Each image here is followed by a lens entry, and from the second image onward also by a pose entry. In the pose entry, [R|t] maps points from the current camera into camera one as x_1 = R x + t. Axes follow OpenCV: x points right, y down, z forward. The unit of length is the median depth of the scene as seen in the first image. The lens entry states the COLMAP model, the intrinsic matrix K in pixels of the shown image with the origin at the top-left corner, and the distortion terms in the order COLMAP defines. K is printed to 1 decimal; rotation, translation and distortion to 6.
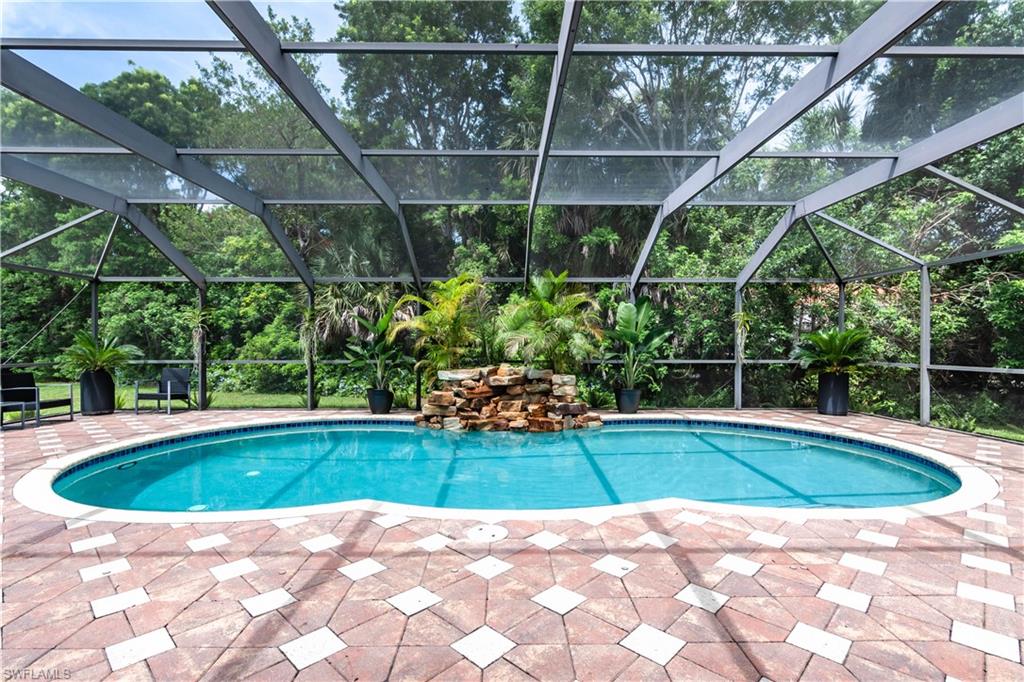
lens RADIAL K [[492.6, 0, 514.3], [0, 492.6, 342.7], [0, 0, 1]] dist [-0.006107, -0.000180]
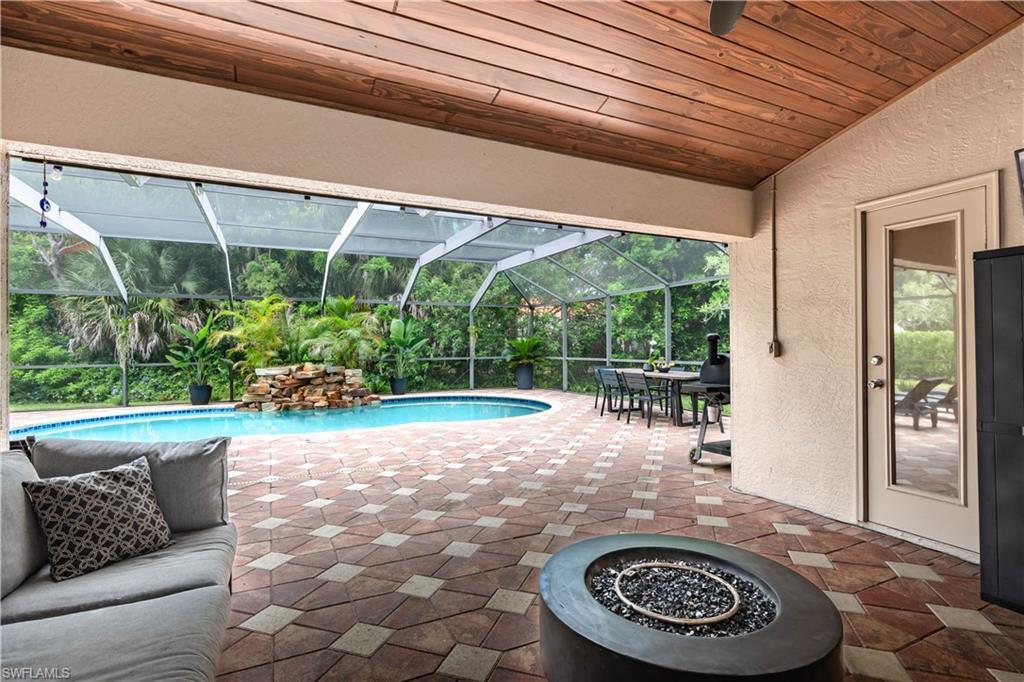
lens RADIAL K [[492.6, 0, 512.0], [0, 492.6, 343.7], [0, 0, 1]] dist [-0.006107, -0.000180]
pose [[0.904340, -0.006568, 0.426762, -0.090738], [0.008308, 0.999963, -0.002215, -0.001881], [-0.426732, 0.005548, 0.904361, -0.480354]]
